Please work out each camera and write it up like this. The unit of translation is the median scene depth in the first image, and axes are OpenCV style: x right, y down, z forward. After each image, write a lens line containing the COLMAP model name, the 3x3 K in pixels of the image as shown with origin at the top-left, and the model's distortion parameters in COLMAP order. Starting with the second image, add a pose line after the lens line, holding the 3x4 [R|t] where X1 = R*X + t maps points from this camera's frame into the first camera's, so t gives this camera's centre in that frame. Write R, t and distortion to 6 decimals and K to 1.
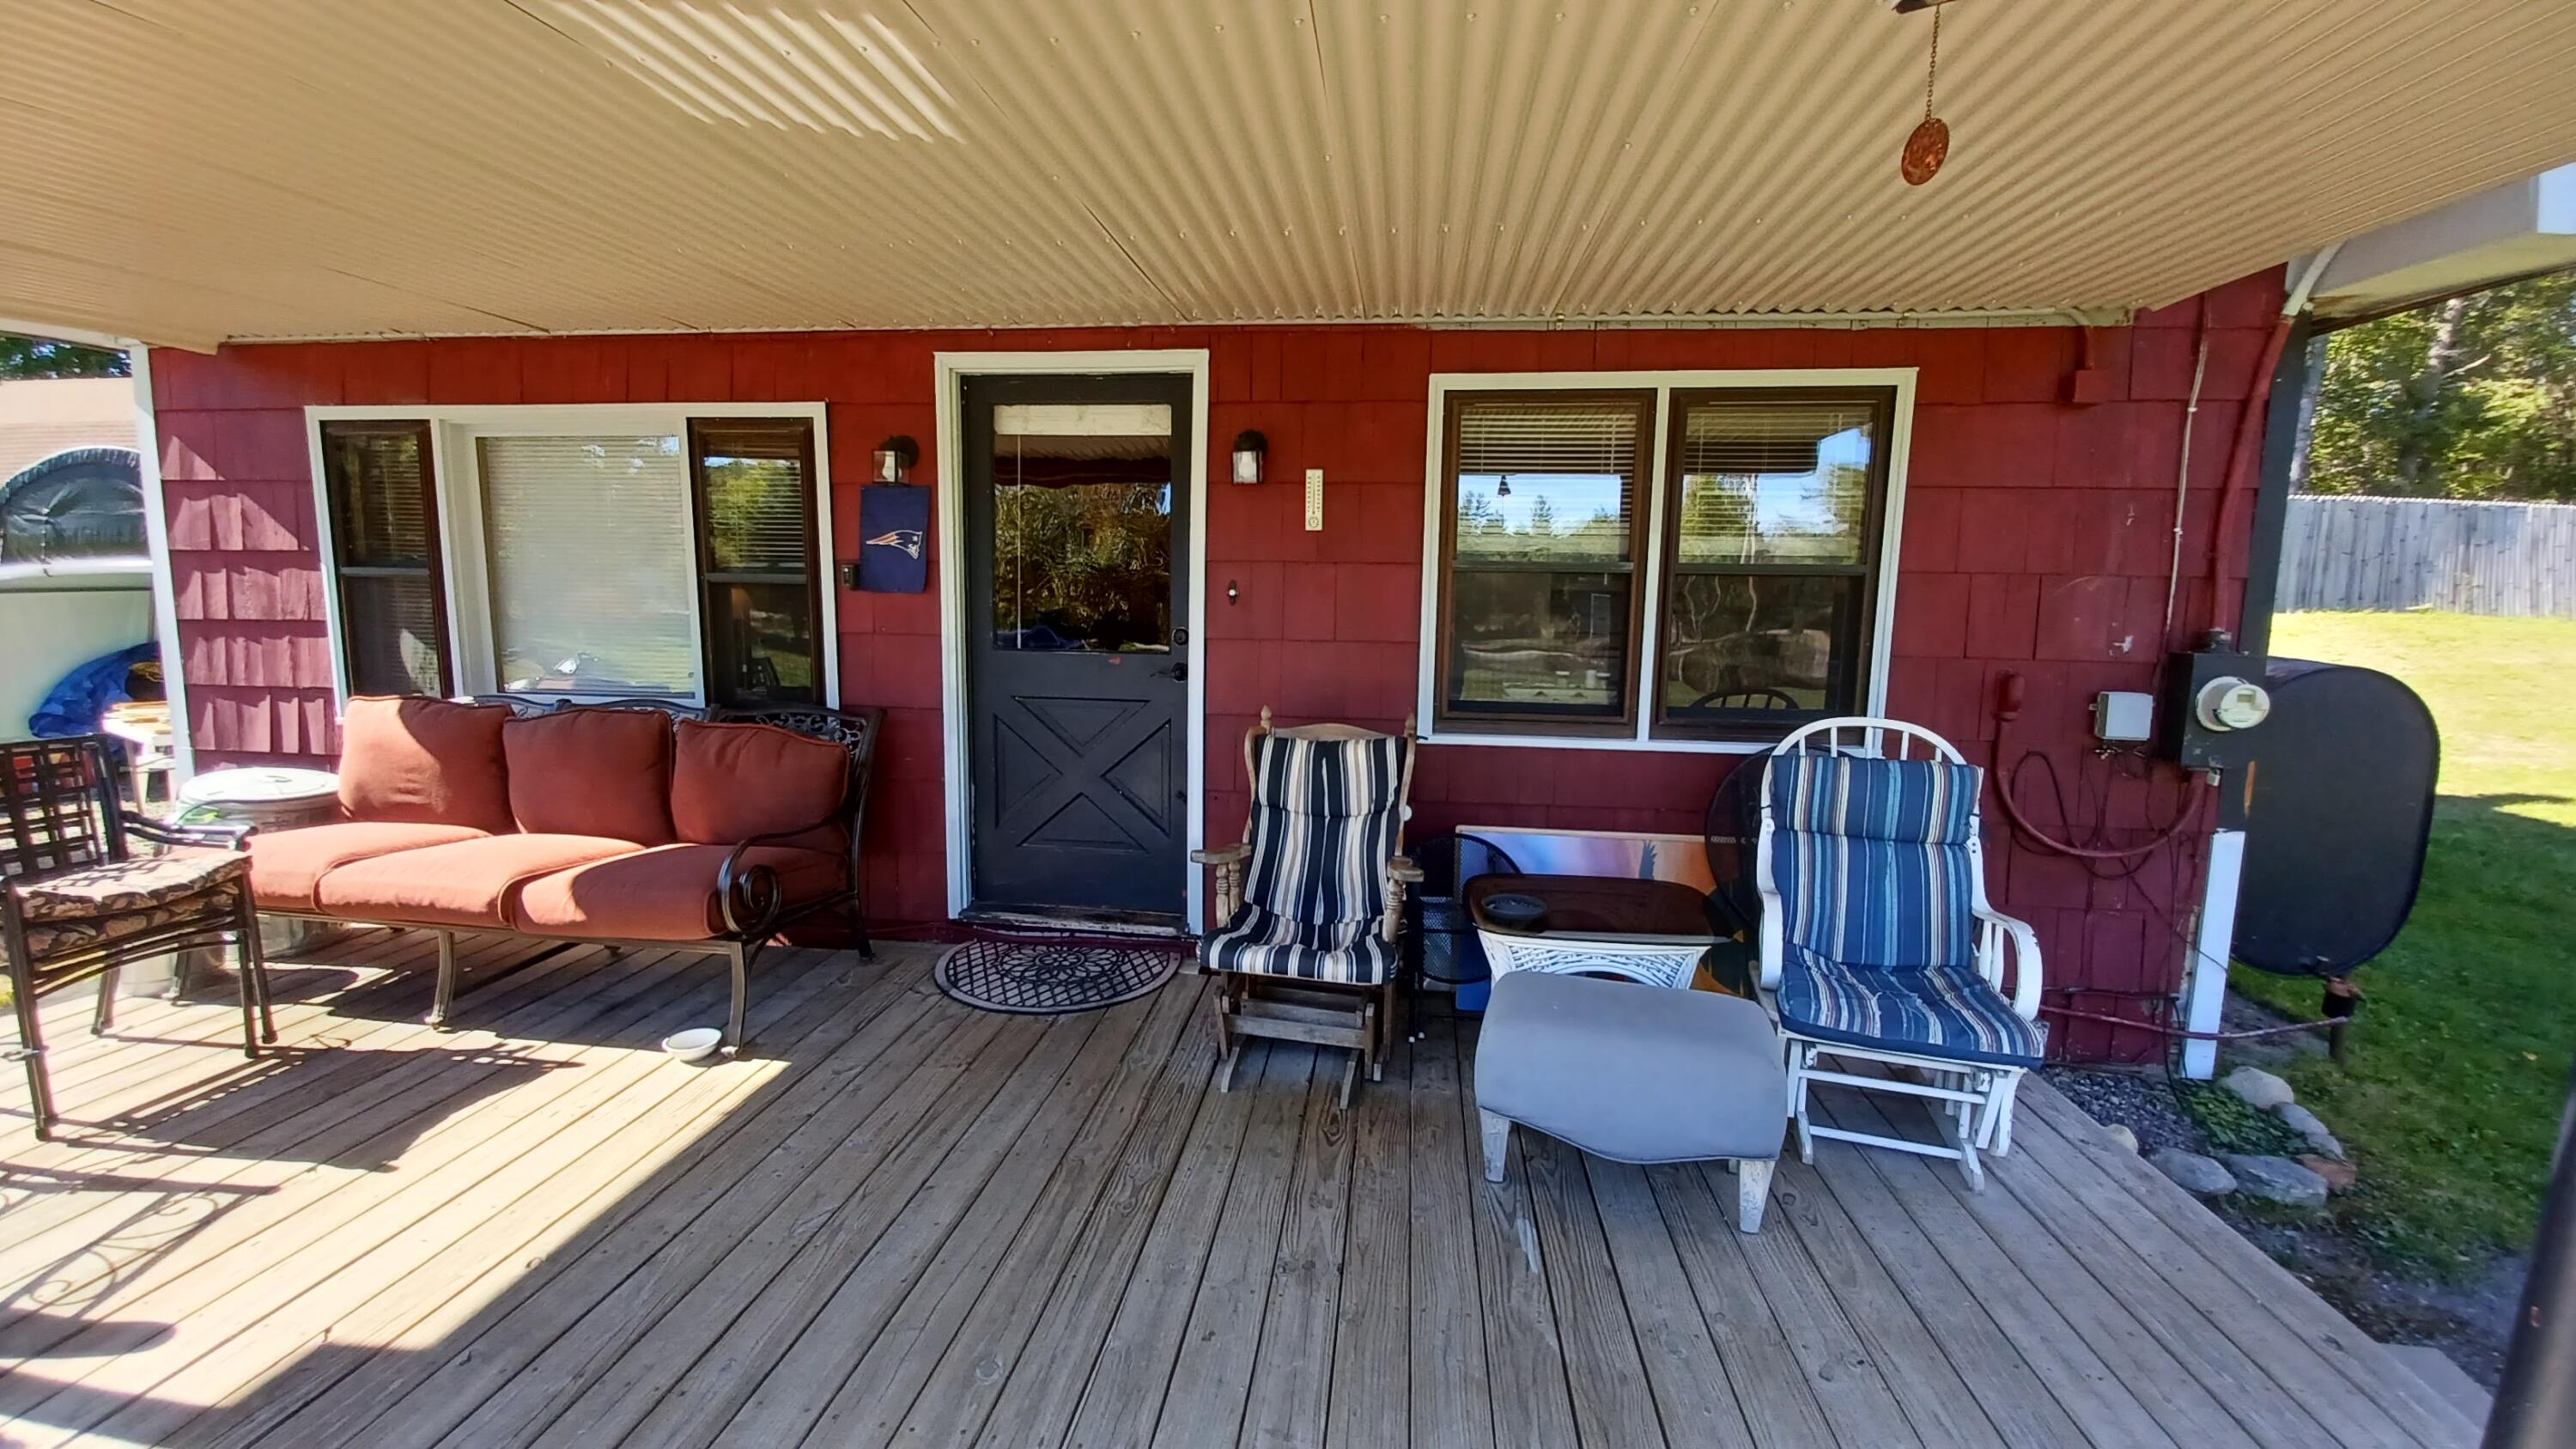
lens RADIAL K [[1018.3, 0, 1284.3], [0, 1018.3, 719.3], [0, 0, 1]] dist [0.023679, -0.021475]
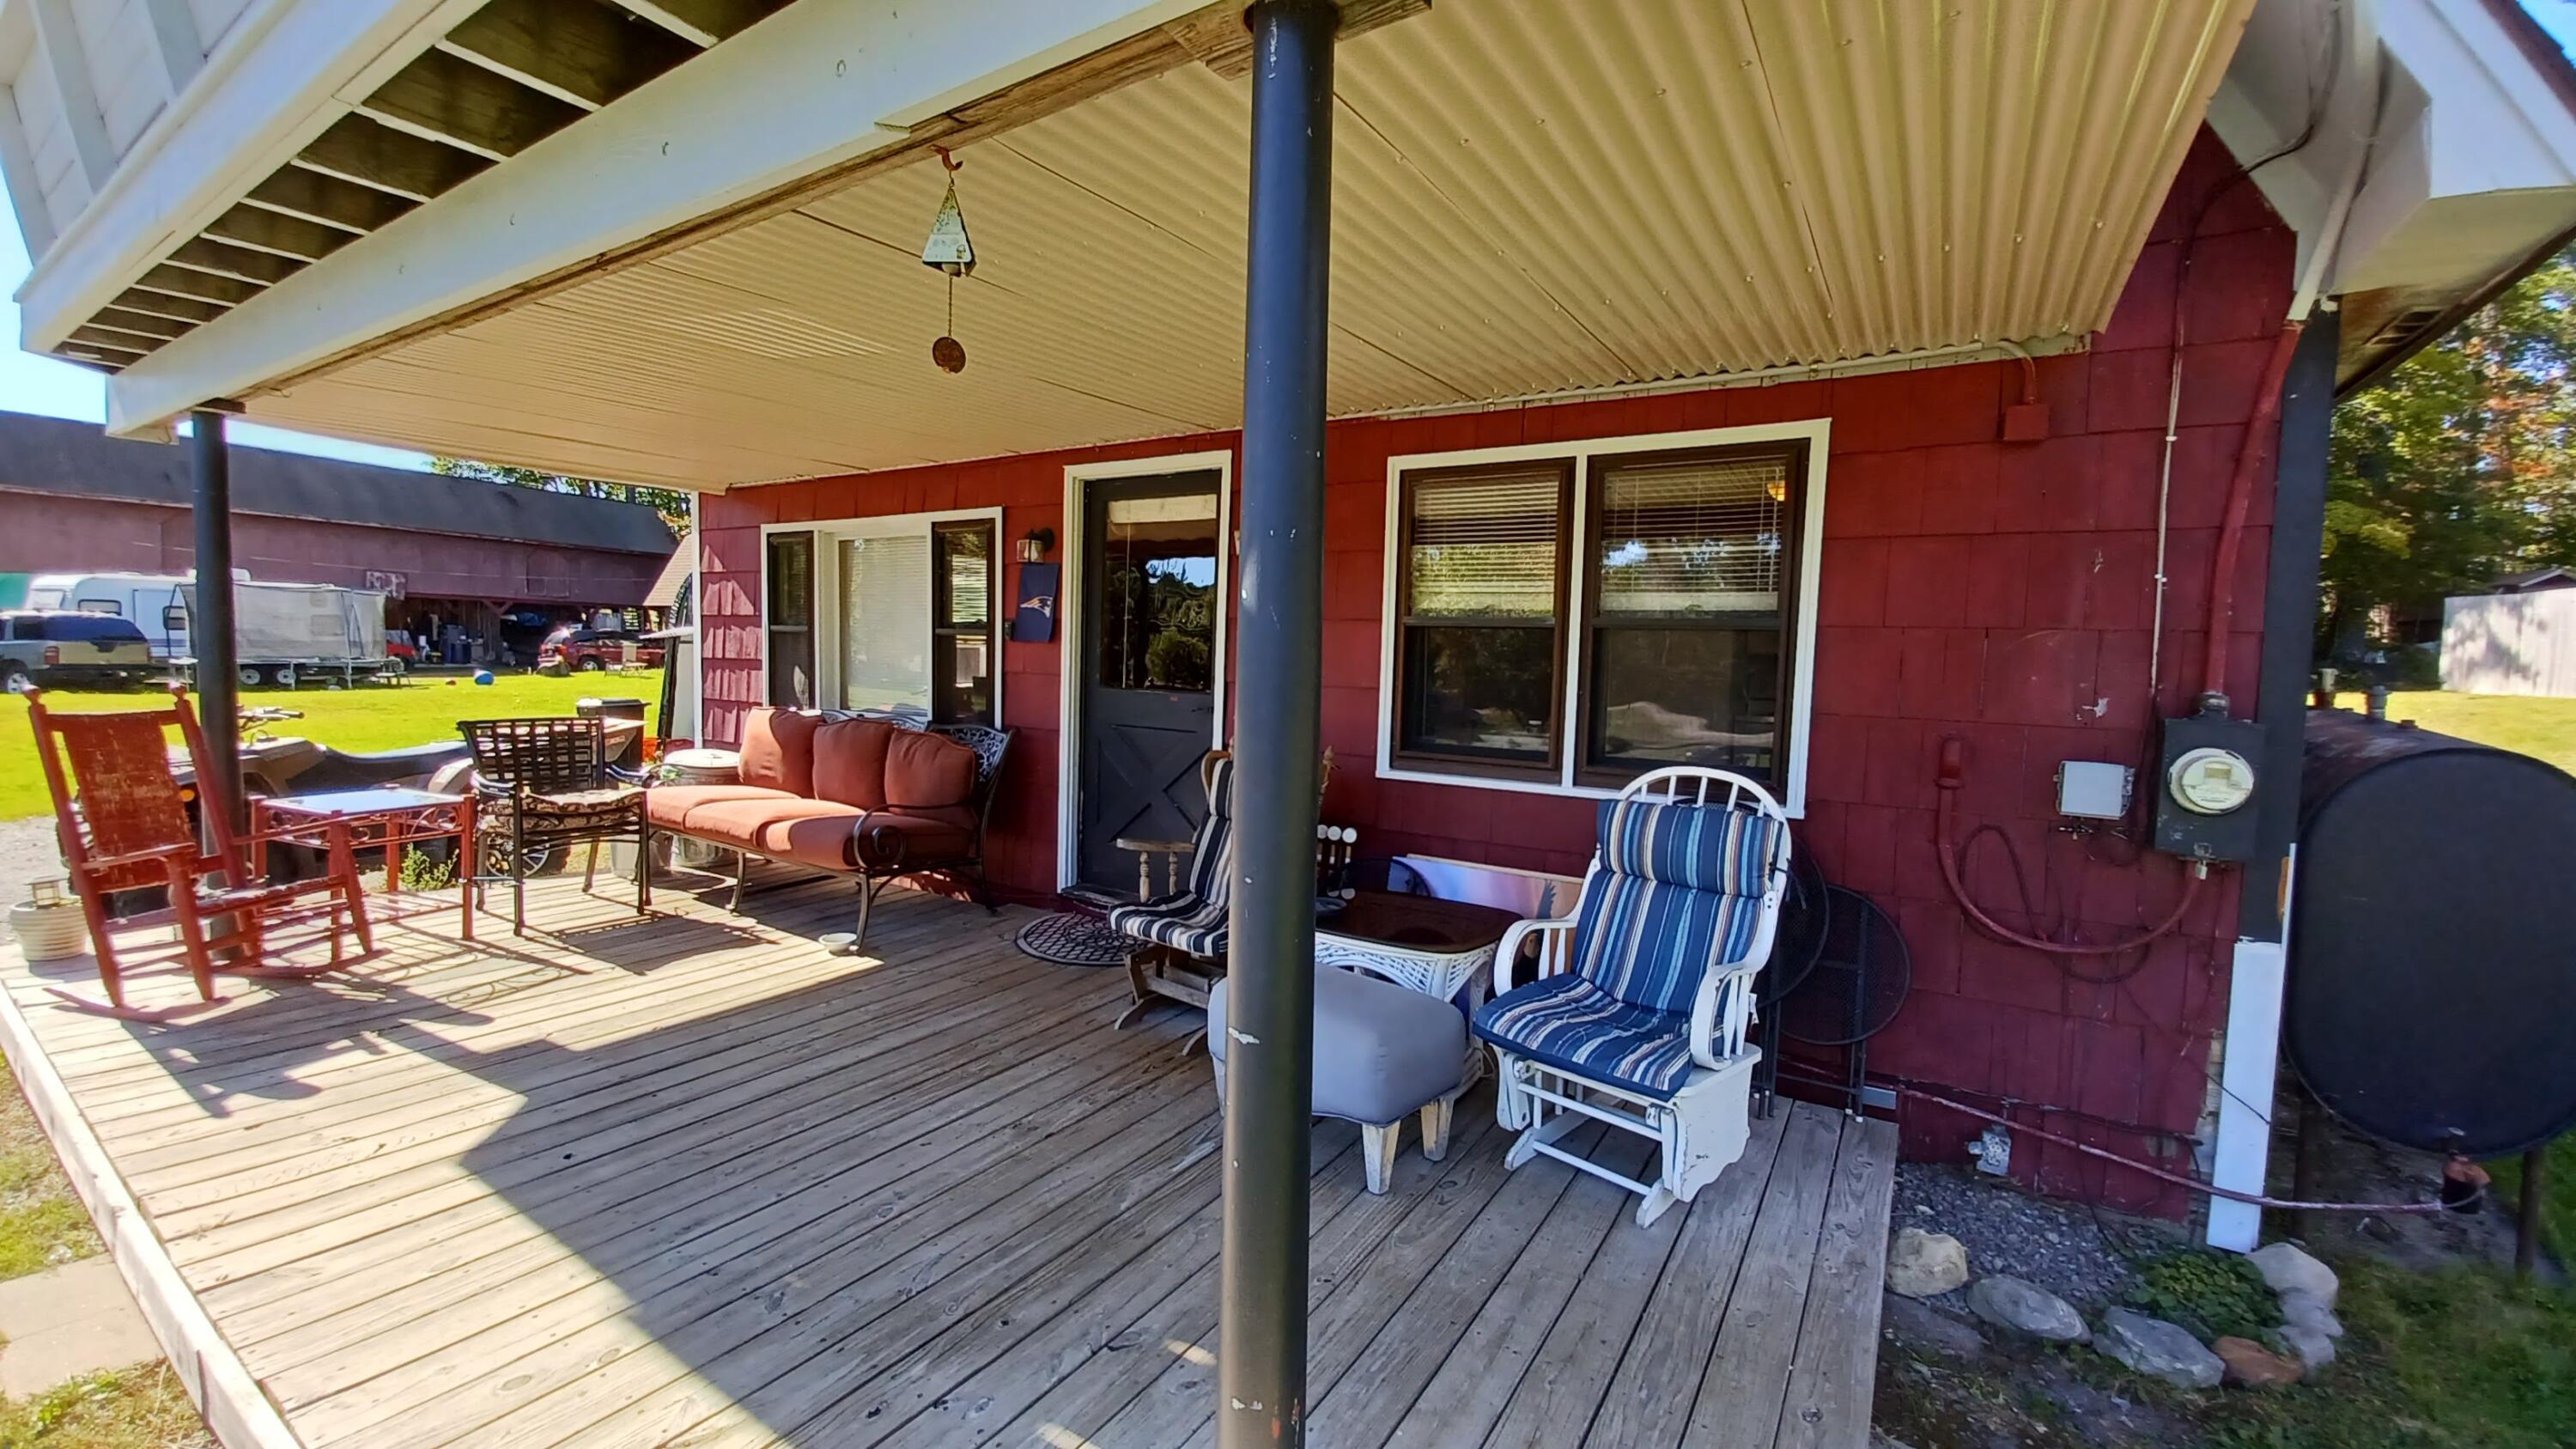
lens RADIAL K [[1024.1, 0, 1288.2], [0, 1024.1, 717.2], [0, 0, 1]] dist [0.009666, -0.011140]
pose [[0.902280, 0.037160, -0.429547, 0.565636], [-0.066859, 0.996287, -0.054250, 0.027293], [0.425936, 0.077668, 0.901414, -0.075827]]
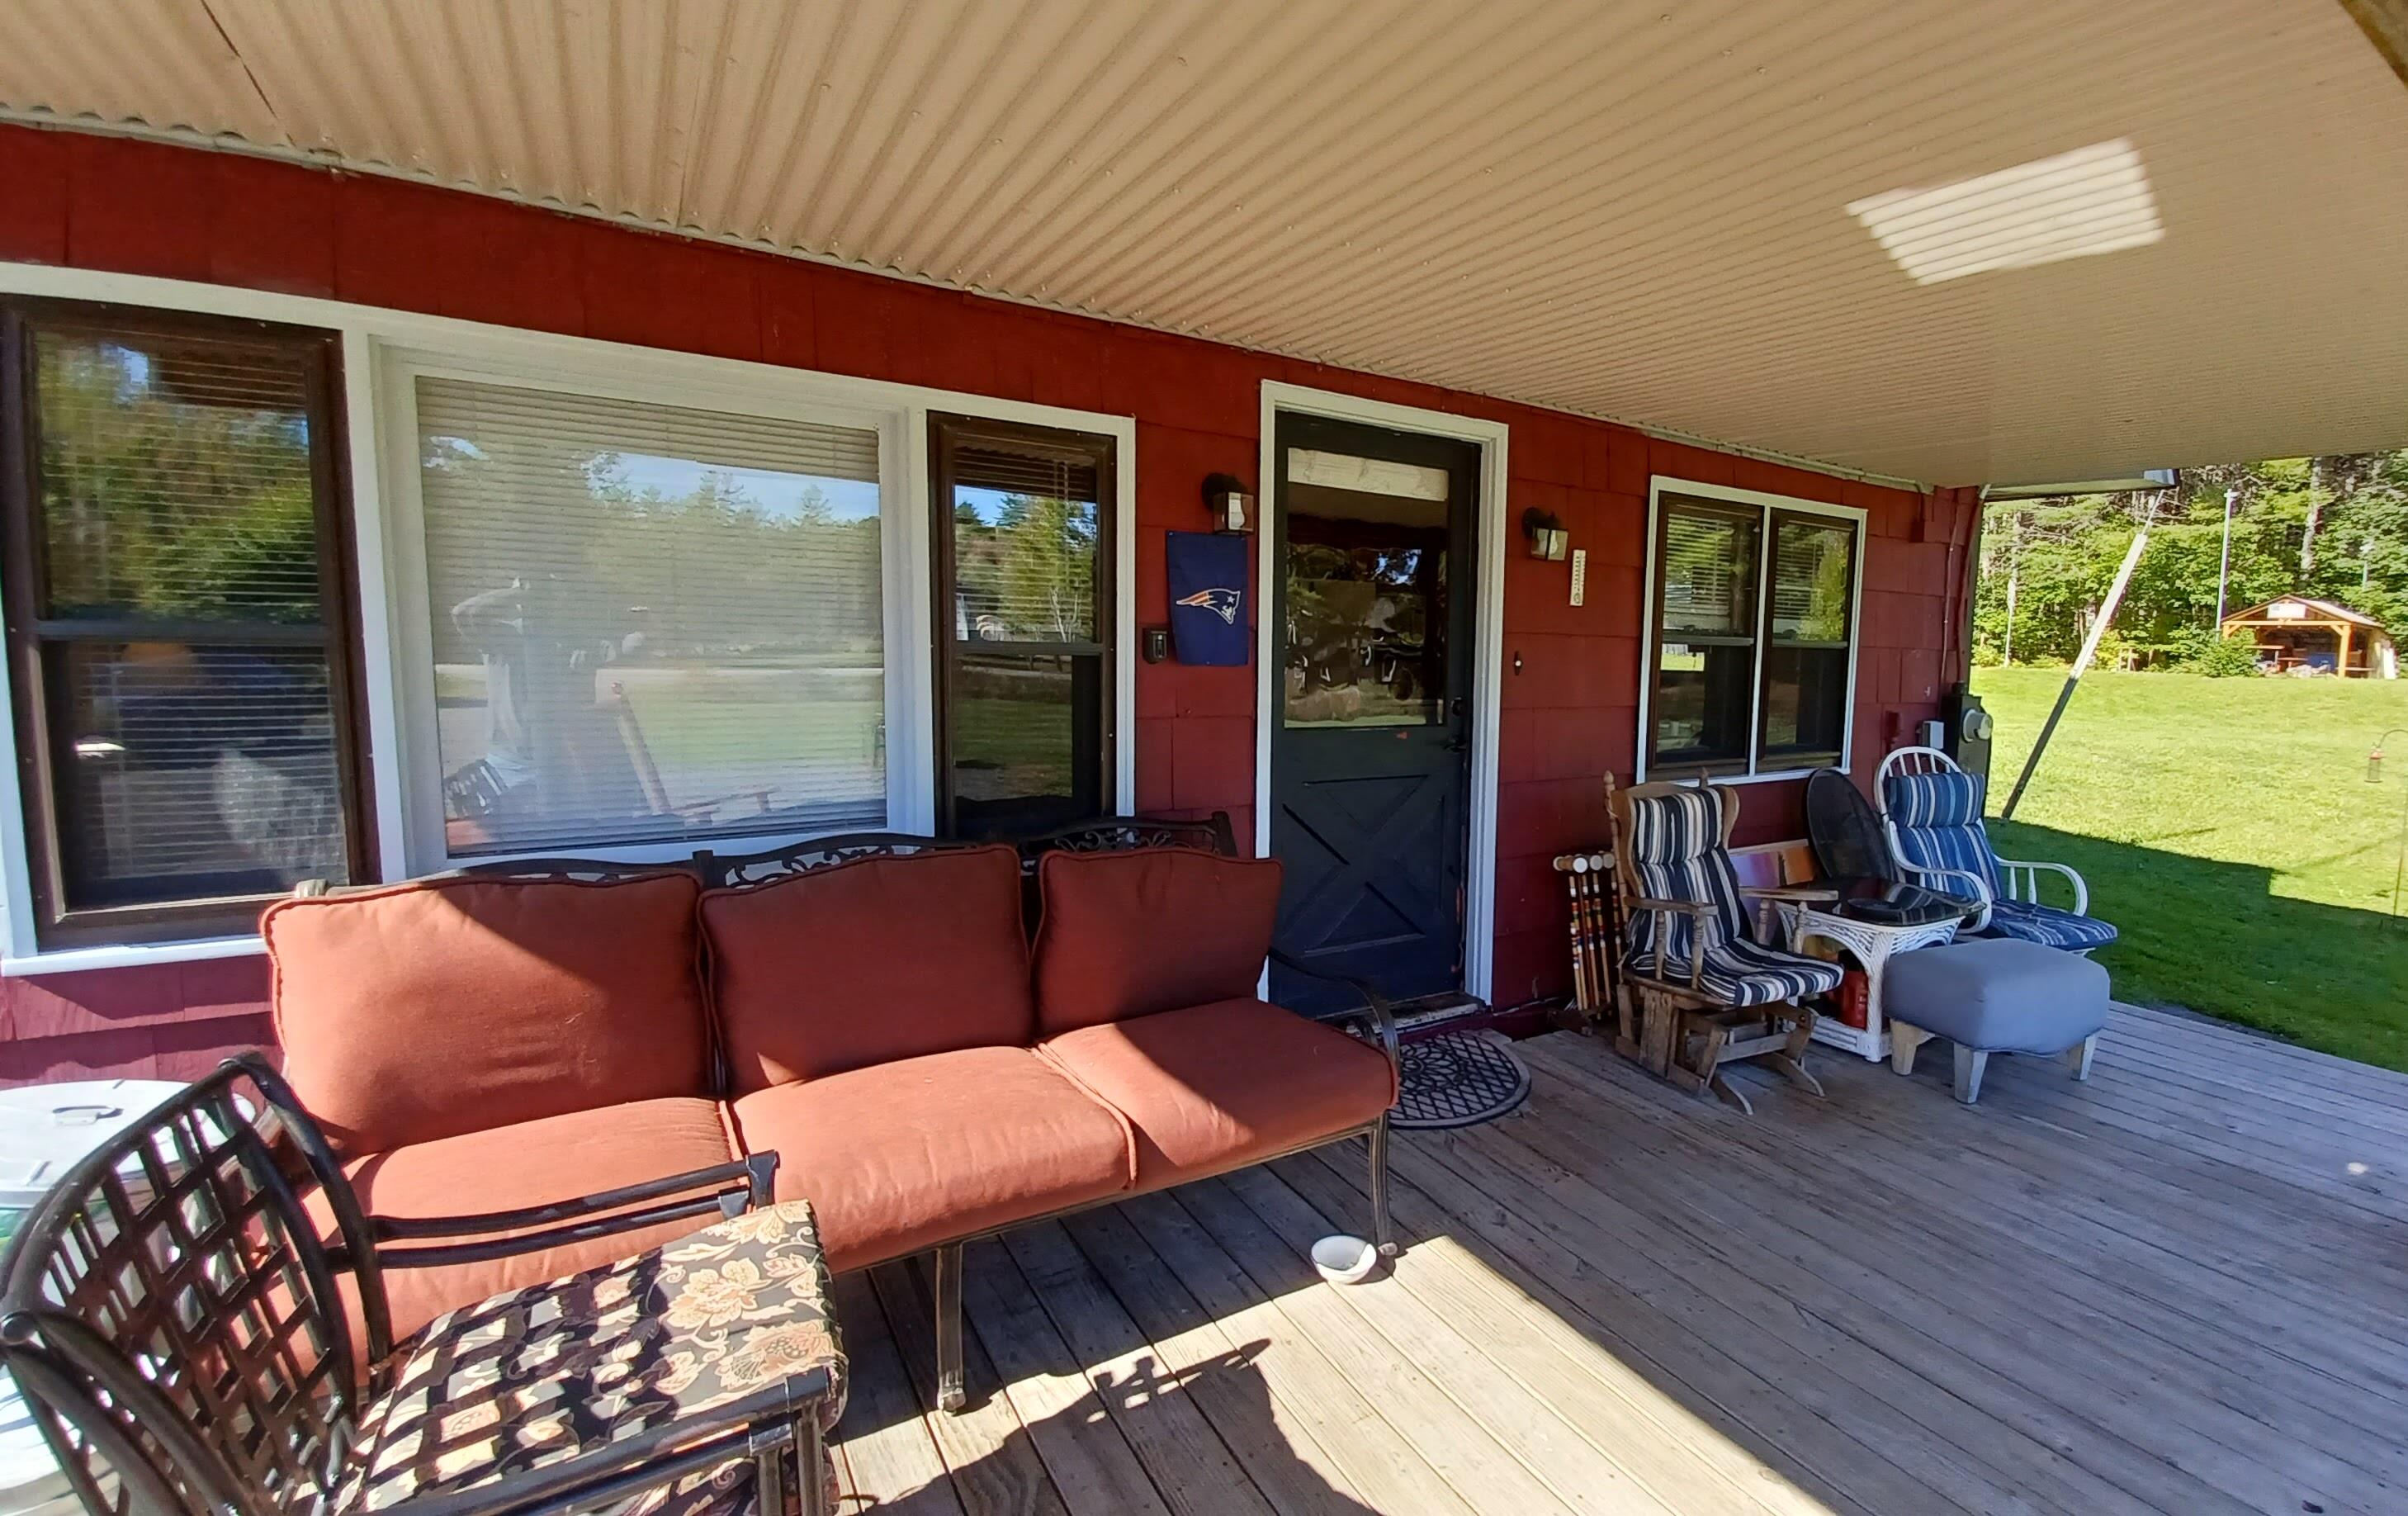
lens RADIAL K [[1071.6, 0, 1342.1], [0, 1071.6, 750.8], [0, 0, 1]] dist [0.012732, -0.019001]
pose [[0.747788, -0.063917, 0.660853, -0.970364], [0.069363, 0.997429, 0.017982, -0.073207], [-0.660304, 0.032392, 0.750300, 0.336967]]
